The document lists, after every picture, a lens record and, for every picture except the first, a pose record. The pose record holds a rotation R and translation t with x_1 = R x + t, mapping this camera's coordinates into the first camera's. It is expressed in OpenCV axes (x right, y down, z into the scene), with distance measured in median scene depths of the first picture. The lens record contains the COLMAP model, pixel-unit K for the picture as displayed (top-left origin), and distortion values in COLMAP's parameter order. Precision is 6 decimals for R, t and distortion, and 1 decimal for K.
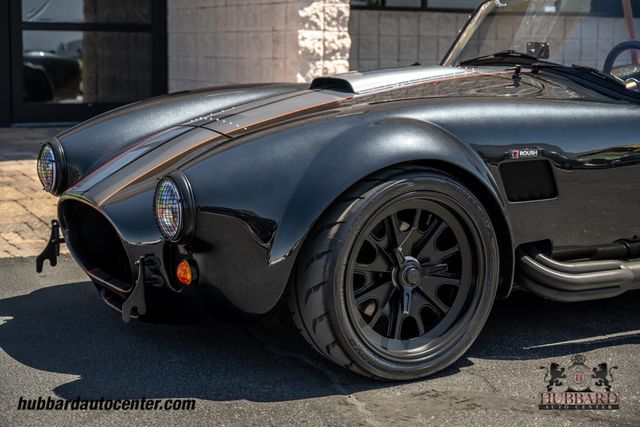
lens RADIAL K [[1209.5, 0, 316.4], [0, 1209.5, 210.8], [0, 0, 1]] dist [0.005292, 0.000000]
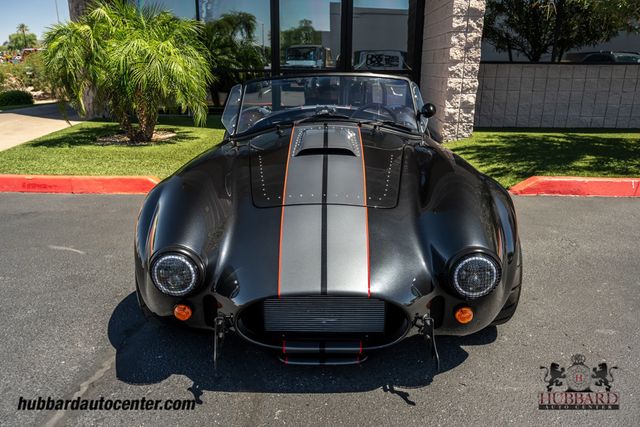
lens RADIAL K [[493.9, 0, 318.6], [0, 493.9, 212.7], [0, 0, 1]] dist [-0.019172, 0.018914]
pose [[0.851052, 0.148280, -0.503709, 0.238177], [-0.067773, 0.982294, 0.174658, -0.059236], [0.520689, -0.114505, 0.846033, 0.186079]]
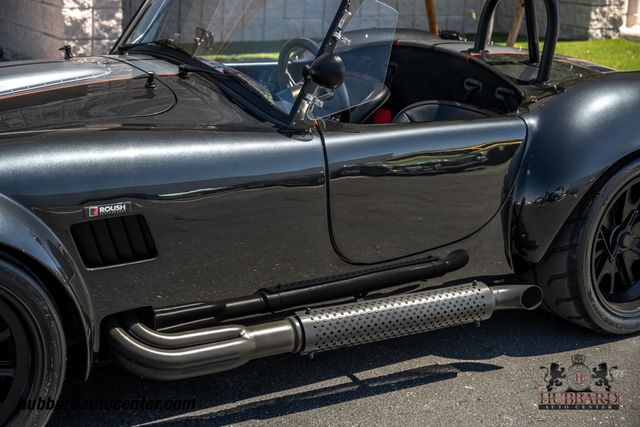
lens RADIAL K [[1146.1, 0, 318.4], [0, 1146.1, 211.5], [0, 0, 1]] dist [0.049557, 0.000000]
pose [[0.996544, 0.015749, 0.081555, 0.107538], [-0.025937, 0.991766, 0.125409, -0.062530], [-0.078908, -0.127090, 0.988747, 0.100303]]
